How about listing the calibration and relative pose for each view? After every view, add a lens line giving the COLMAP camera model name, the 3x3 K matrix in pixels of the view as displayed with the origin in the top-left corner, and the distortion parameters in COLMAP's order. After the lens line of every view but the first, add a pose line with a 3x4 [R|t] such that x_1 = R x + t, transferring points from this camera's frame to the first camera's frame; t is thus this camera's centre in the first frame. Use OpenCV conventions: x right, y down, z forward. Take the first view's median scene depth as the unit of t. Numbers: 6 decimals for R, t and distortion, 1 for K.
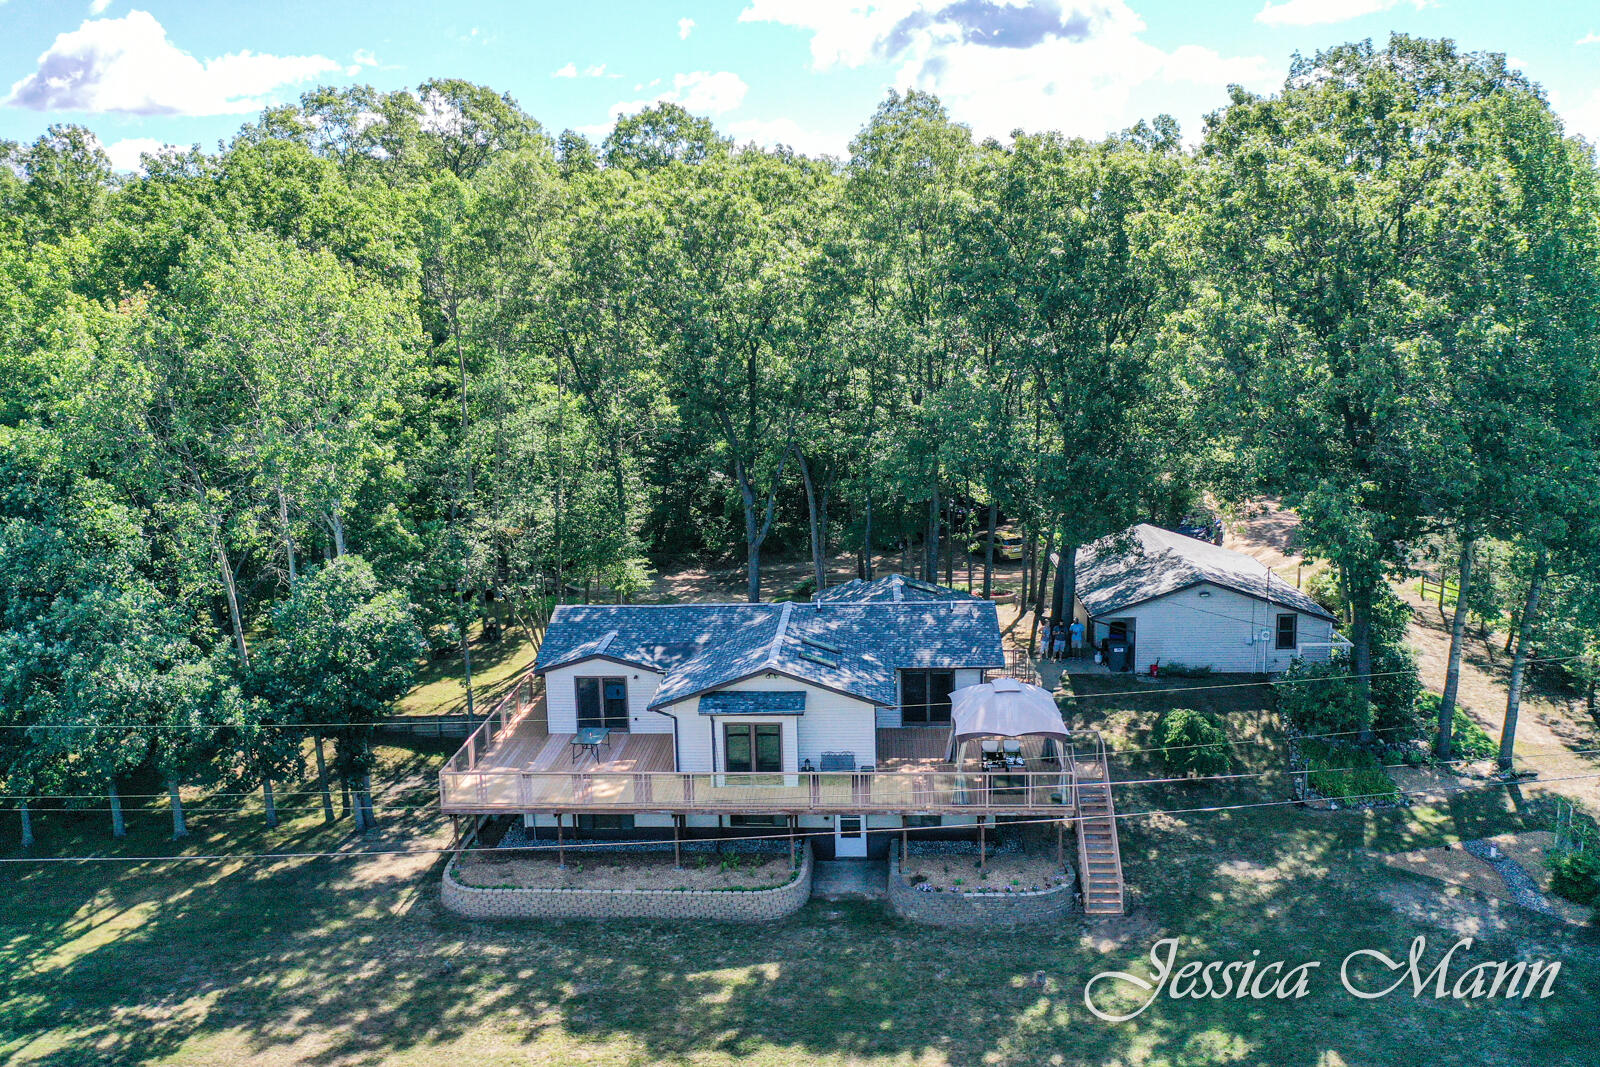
lens RADIAL K [[1272.5, 0, 774.3], [0, 1272.5, 512.8], [0, 0, 1]] dist [0.009272, -0.002248]
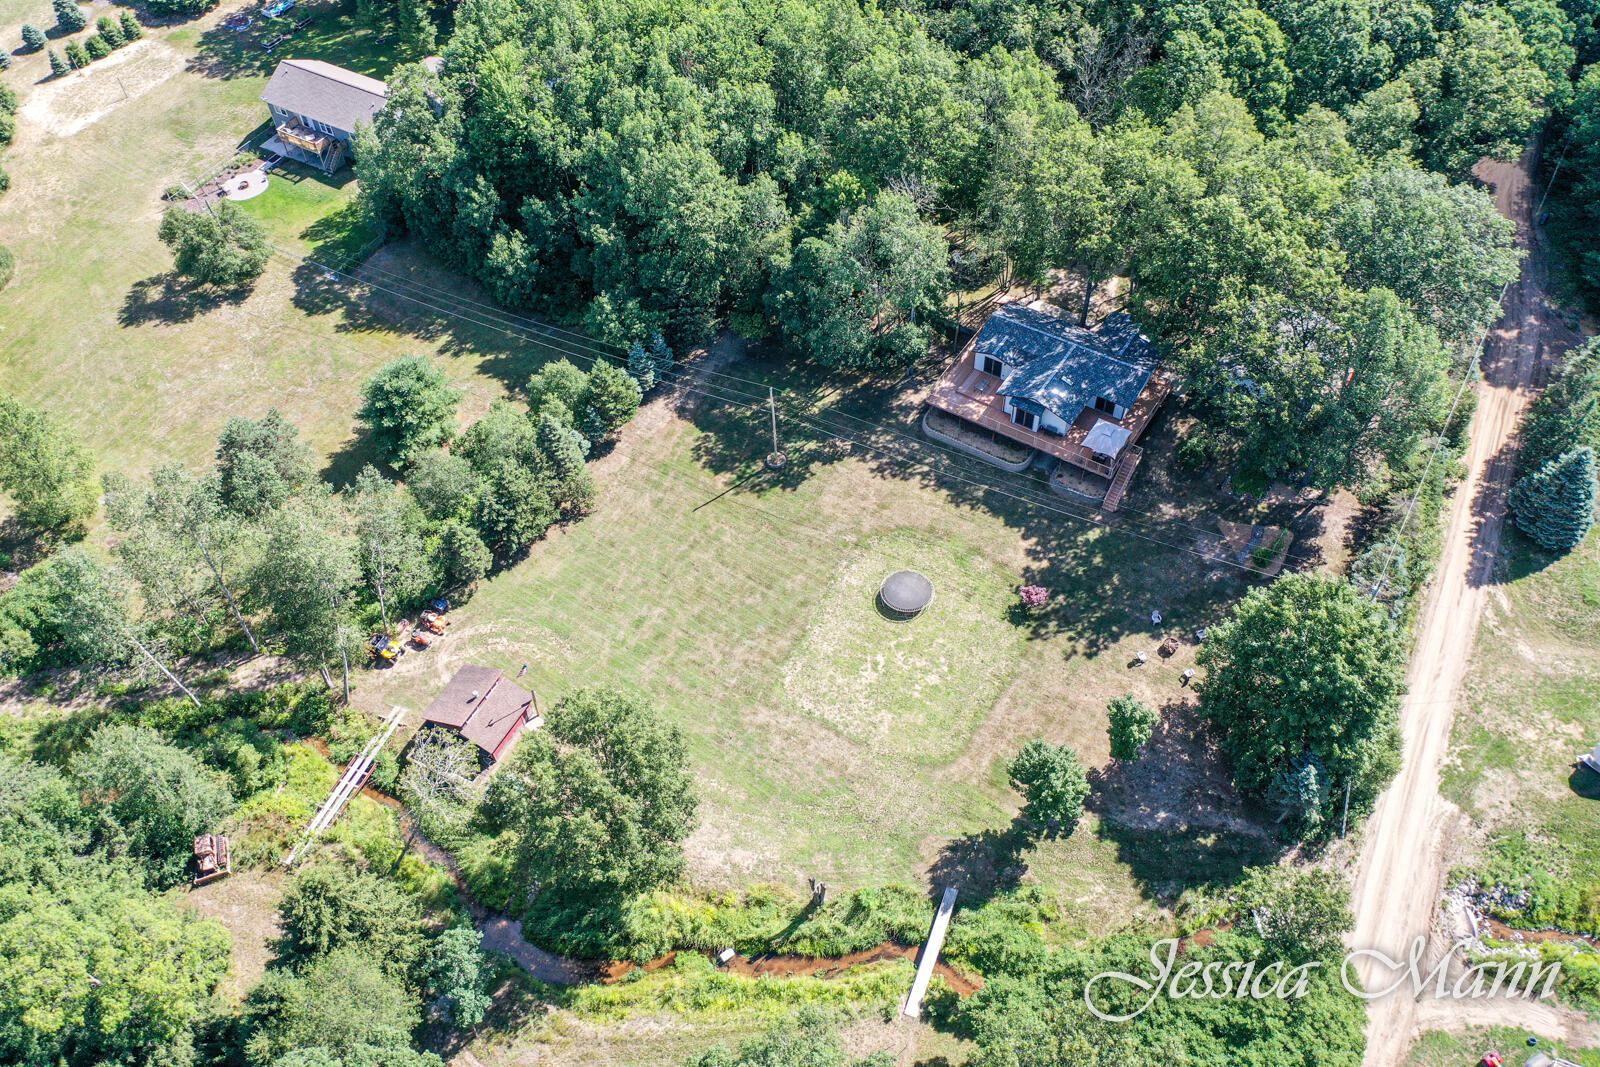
lens RADIAL K [[1265.6, 0, 802.1], [0, 1265.6, 507.0], [0, 0, 1]] dist [-0.010715, -0.002978]
pose [[0.881930, 0.367772, -0.294862, 0.470635], [-0.076379, 0.728753, 0.680504, -1.628480], [0.465151, -0.577636, 0.670799, -1.342541]]
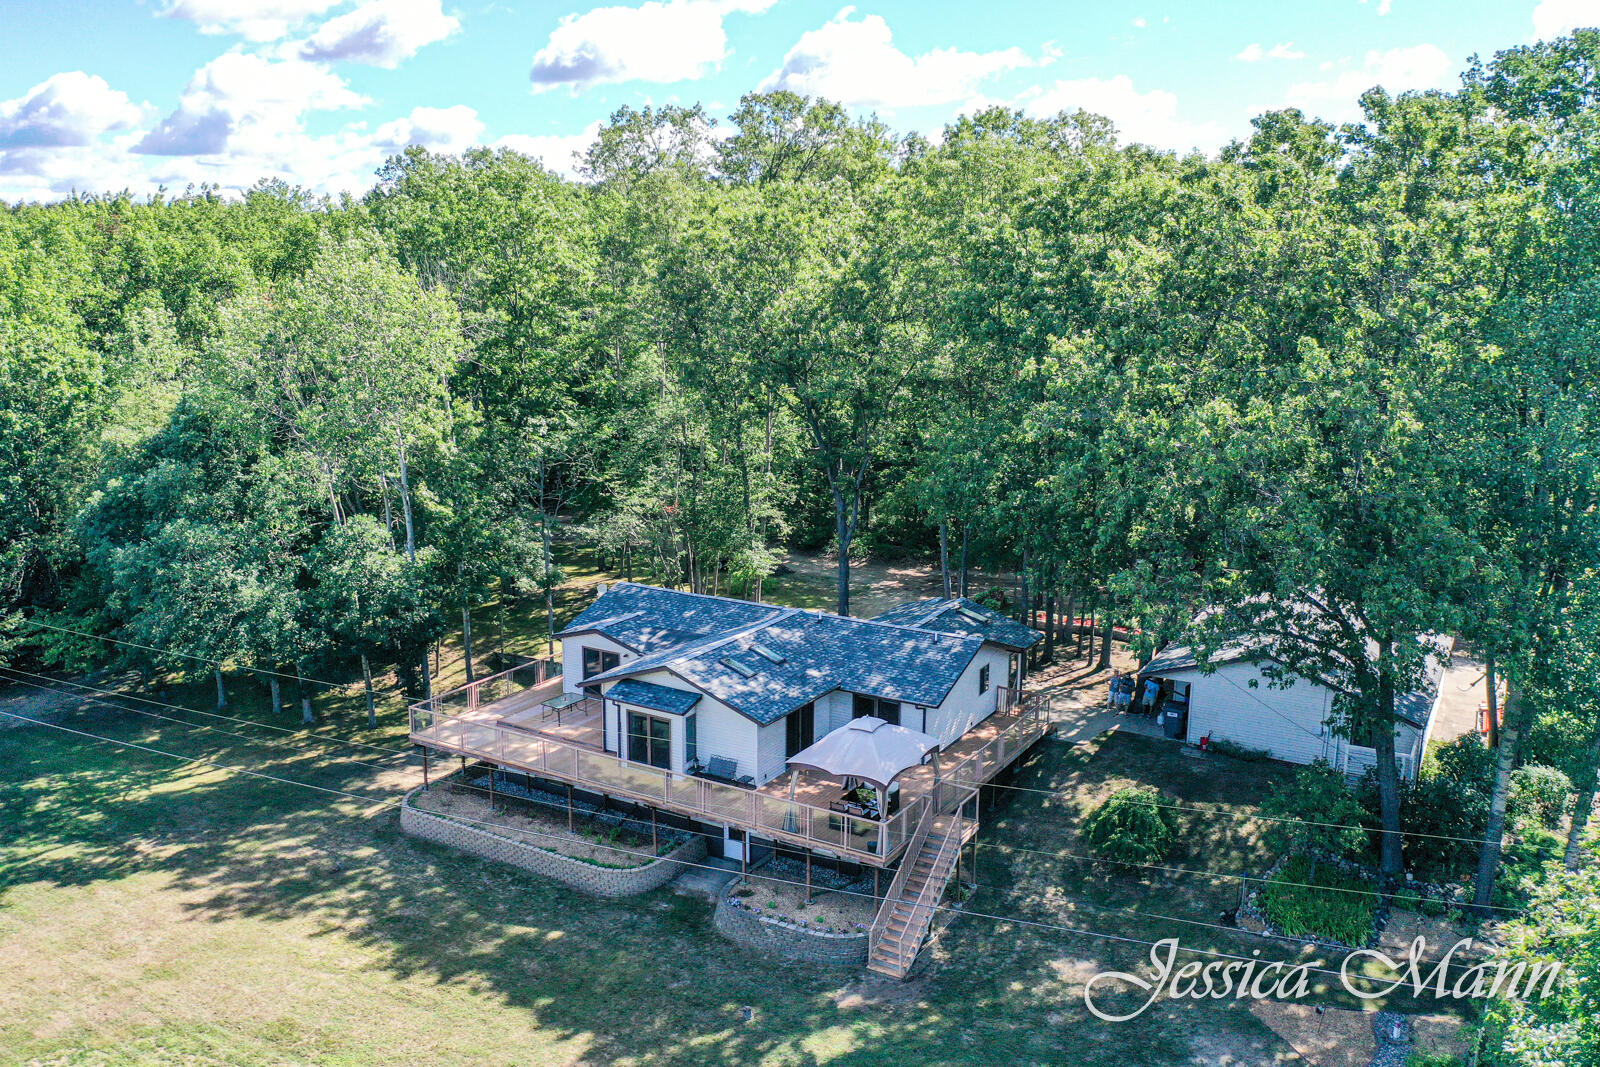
lens RADIAL K [[1245.3, 0, 843.7], [0, 1245.3, 531.1], [0, 0, 1]] dist [-0.010199, -0.009450]
pose [[0.911214, 0.123886, -0.392864, 0.514764], [-0.111290, 0.992277, 0.054776, -0.061378], [0.396616, -0.006191, 0.917964, 0.109330]]
